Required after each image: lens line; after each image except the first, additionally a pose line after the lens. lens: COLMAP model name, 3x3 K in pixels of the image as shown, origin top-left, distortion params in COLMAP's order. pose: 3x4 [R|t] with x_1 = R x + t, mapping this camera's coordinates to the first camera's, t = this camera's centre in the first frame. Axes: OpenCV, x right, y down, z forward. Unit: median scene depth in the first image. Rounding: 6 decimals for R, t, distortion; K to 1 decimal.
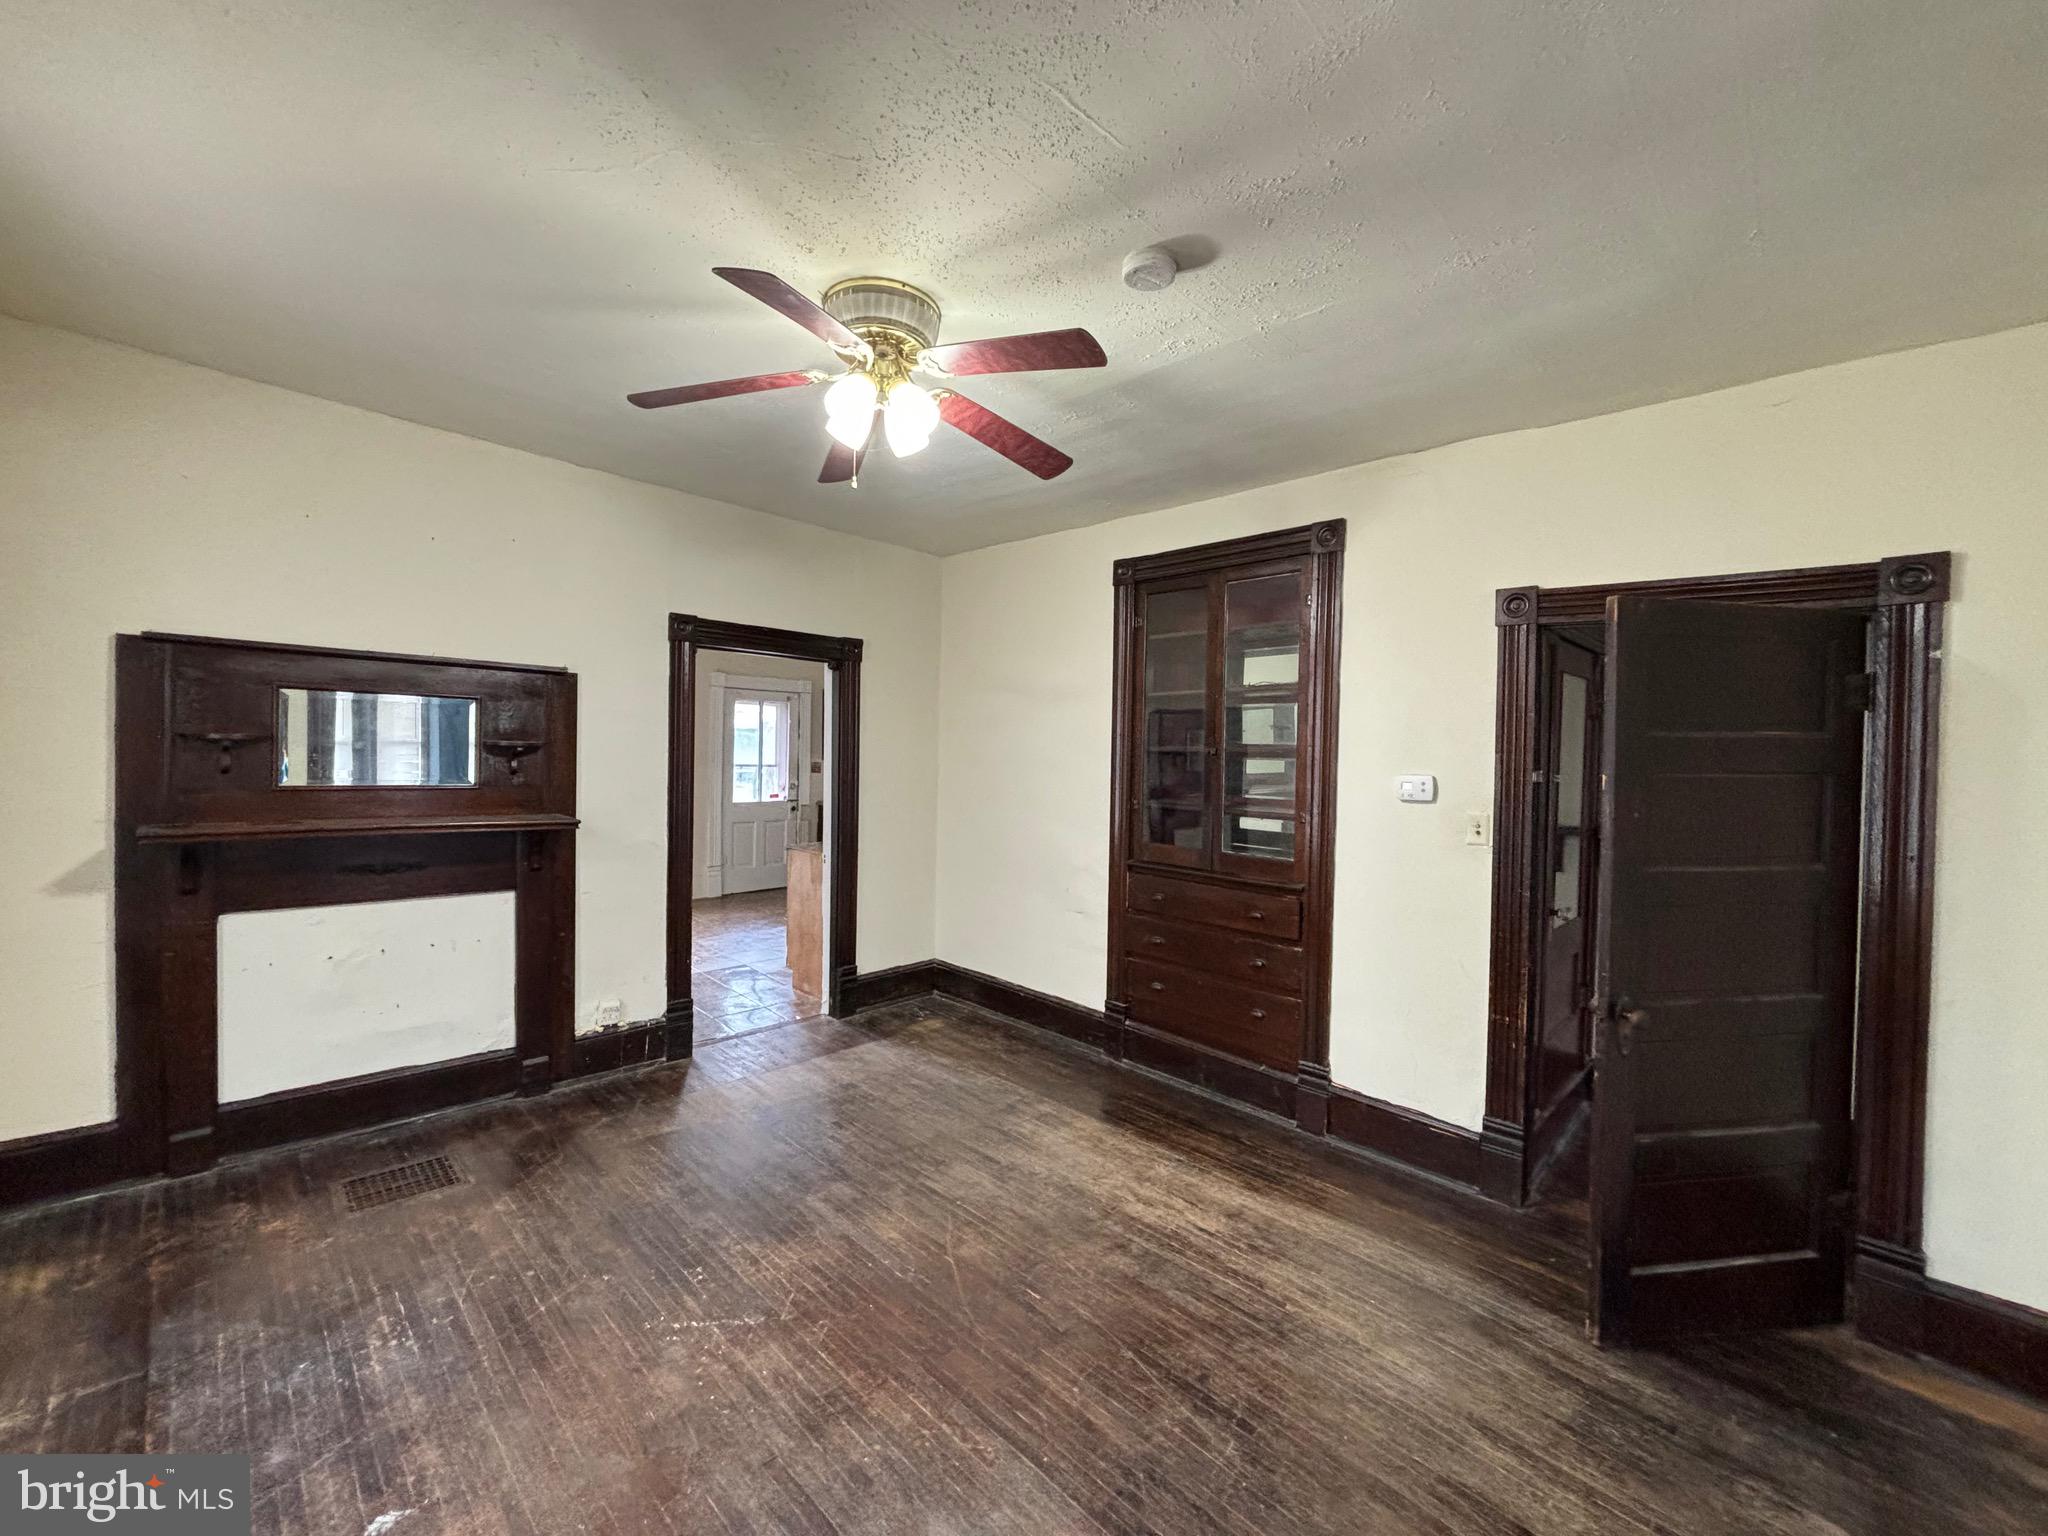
lens RADIAL K [[829.5, 0, 1019.0], [0, 829.5, 768.3], [0, 0, 1]] dist [-0.001250, 0.004044]
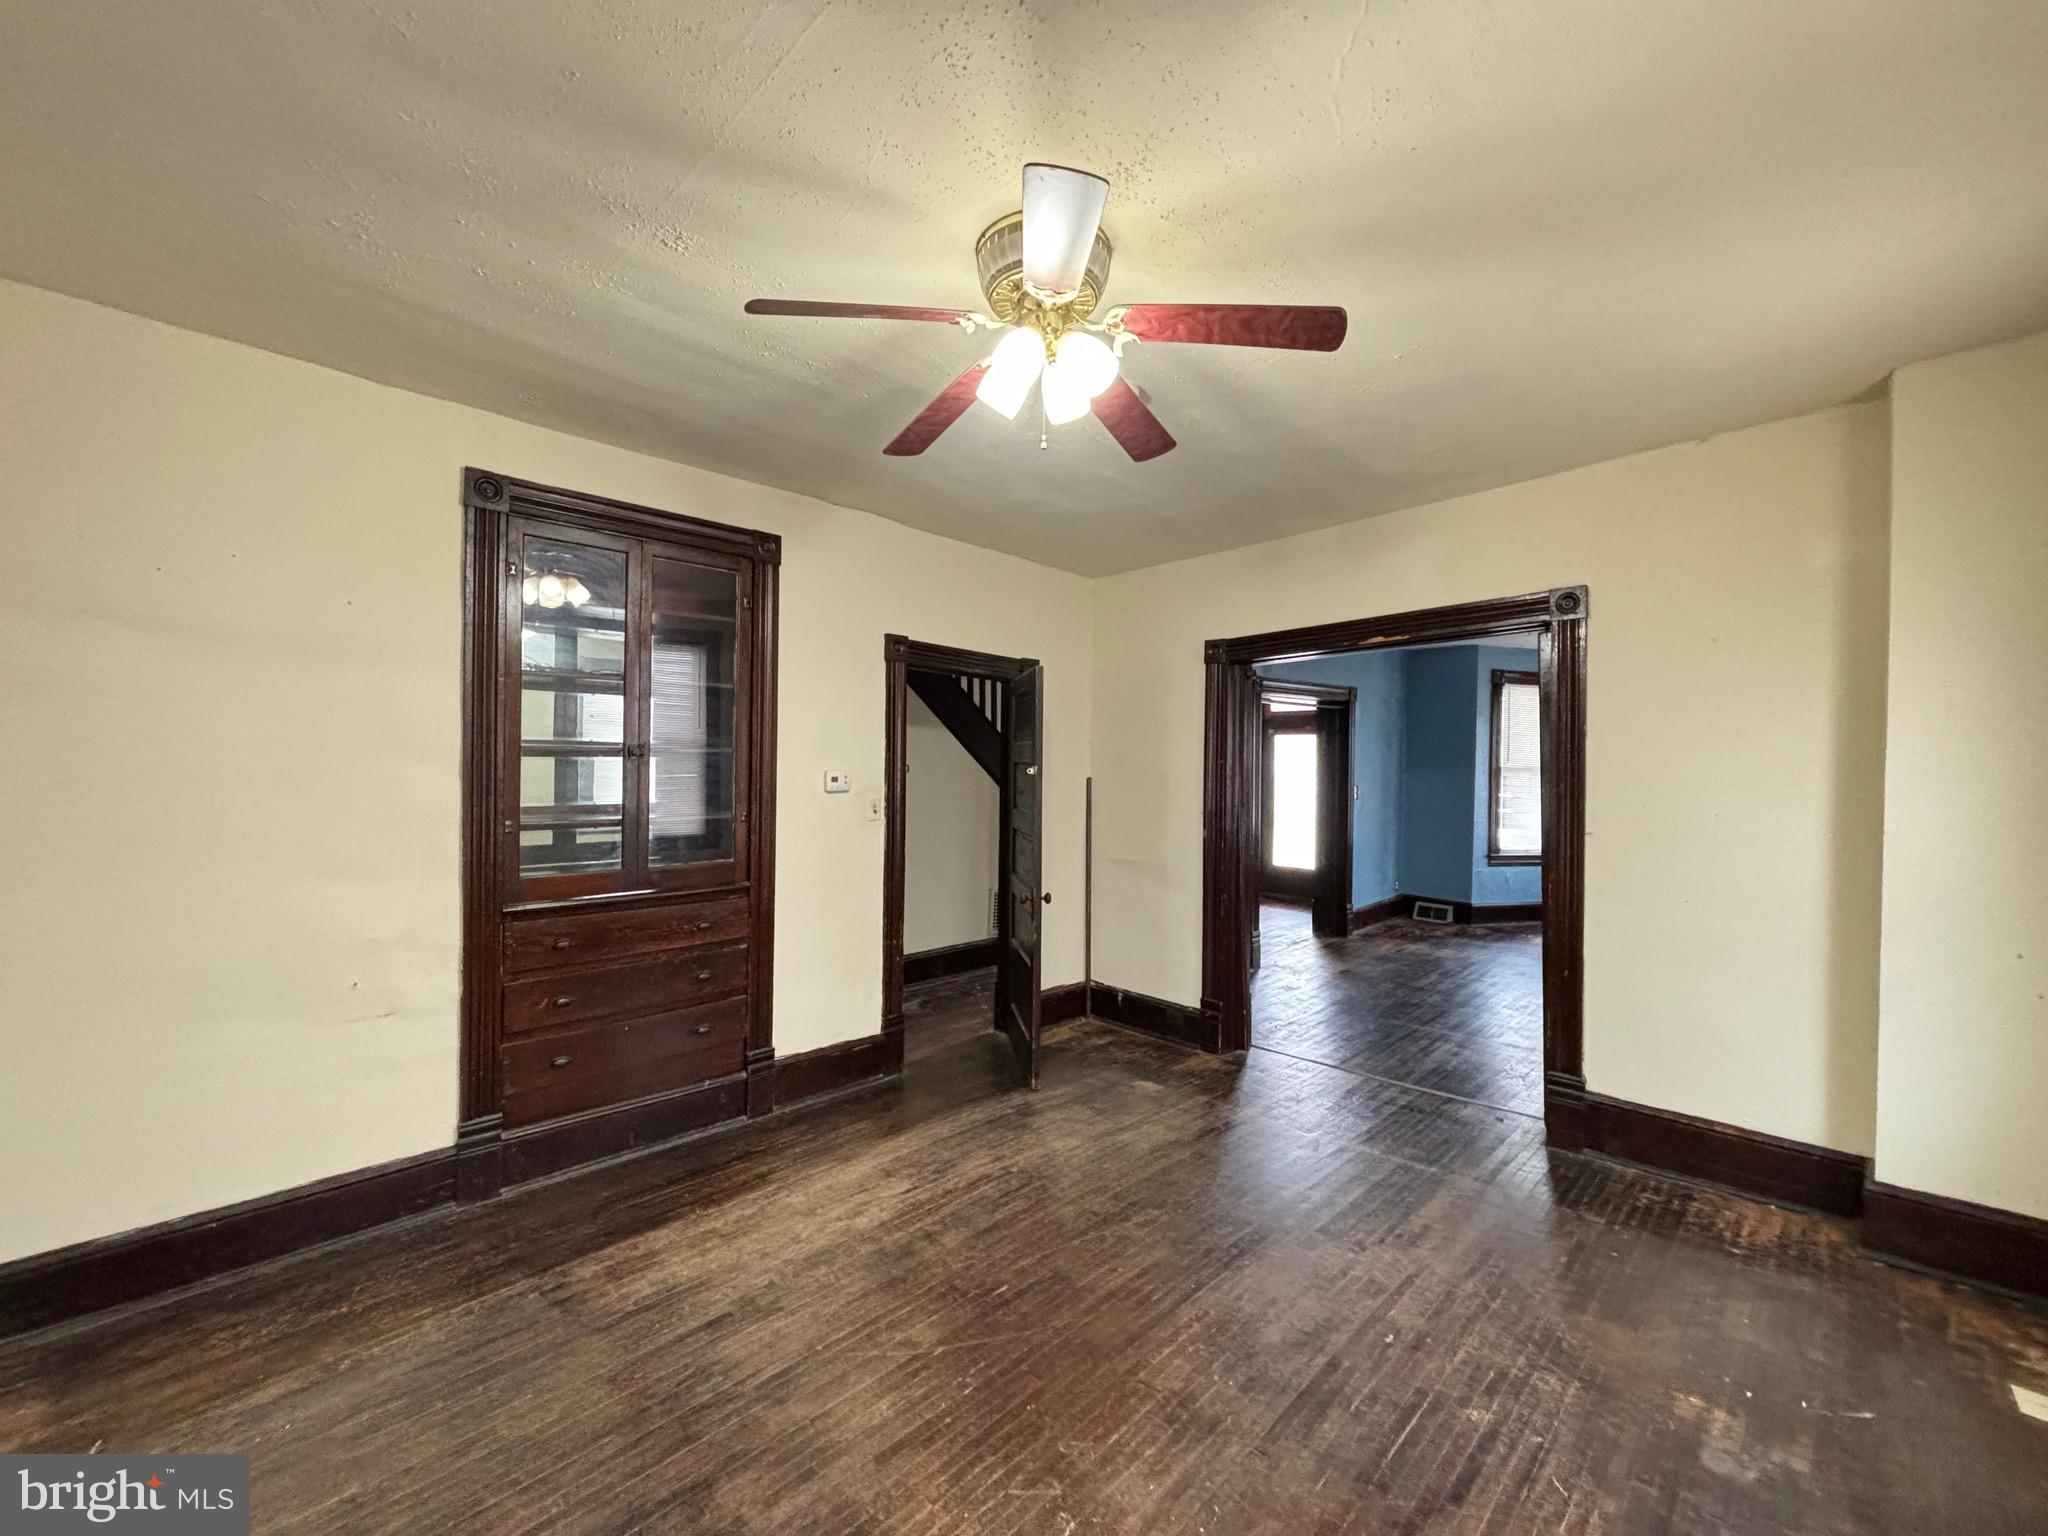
lens RADIAL K [[829.5, 0, 1019.0], [0, 829.5, 768.3], [0, 0, 1]] dist [-0.001250, 0.004044]
pose [[0.002149, -0.029603, 0.999559, -0.873453], [0.011038, 0.999502, 0.029578, -0.033320], [-0.999937, 0.010969, 0.002475, 0.859839]]
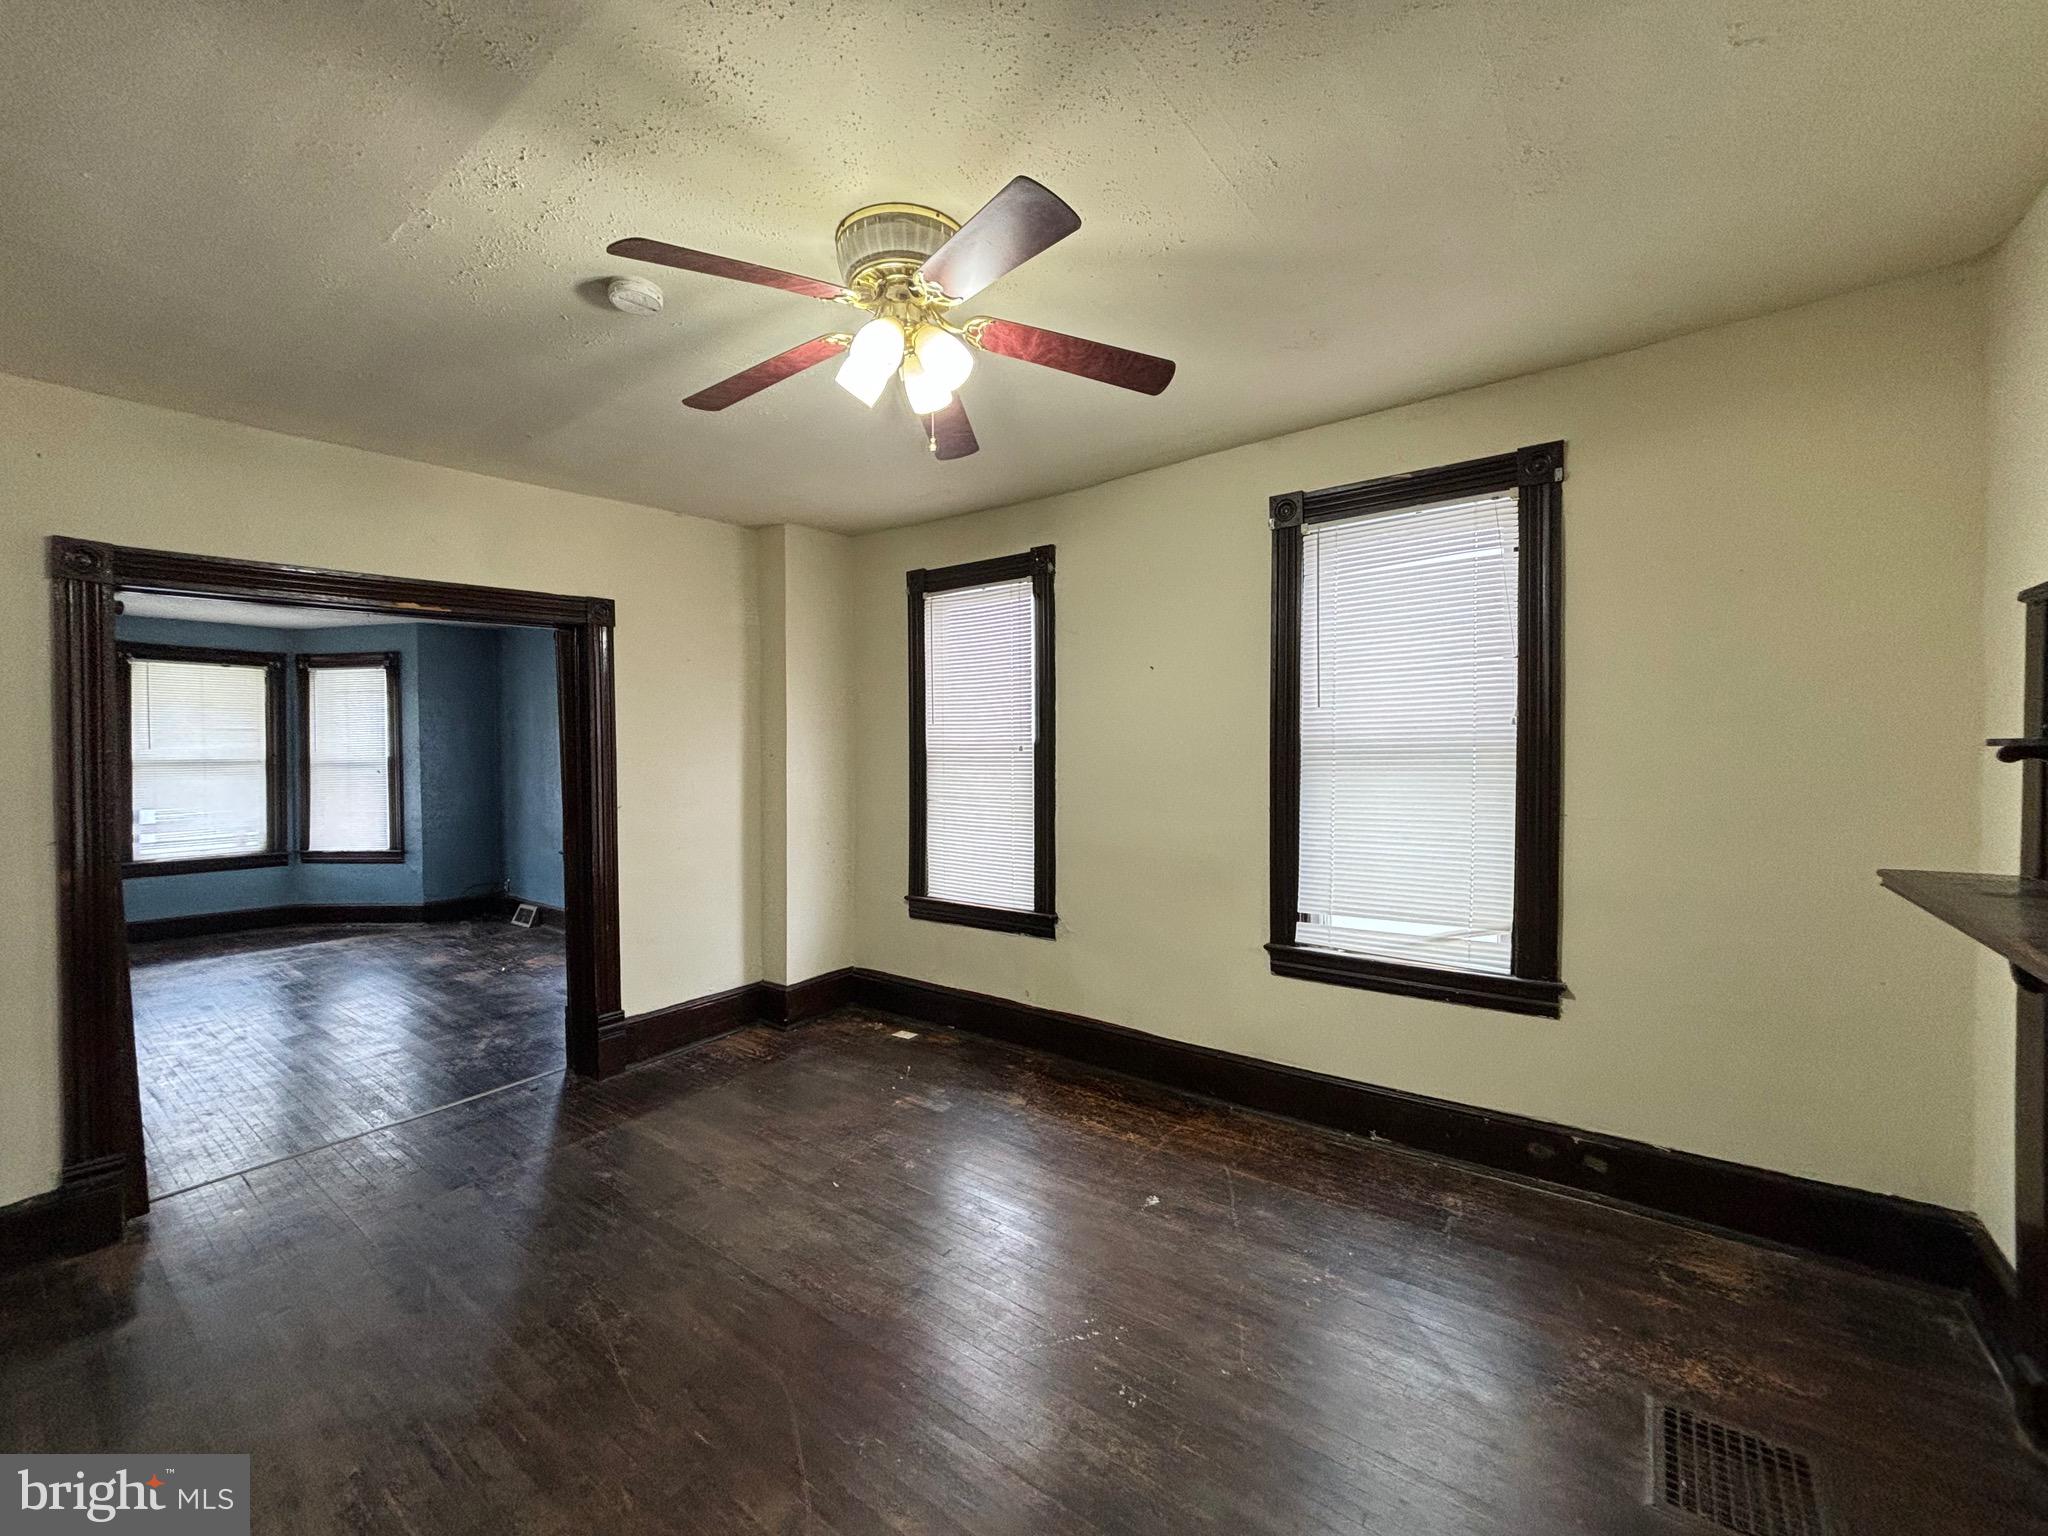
lens RADIAL K [[829.5, 0, 1019.0], [0, 829.5, 768.3], [0, 0, 1]] dist [-0.001250, 0.004044]
pose [[-0.990872, -0.016005, -0.133849, -0.147156], [-0.021389, 0.999015, 0.038884, -0.033979], [0.133095, 0.041392, -0.990239, 1.593713]]
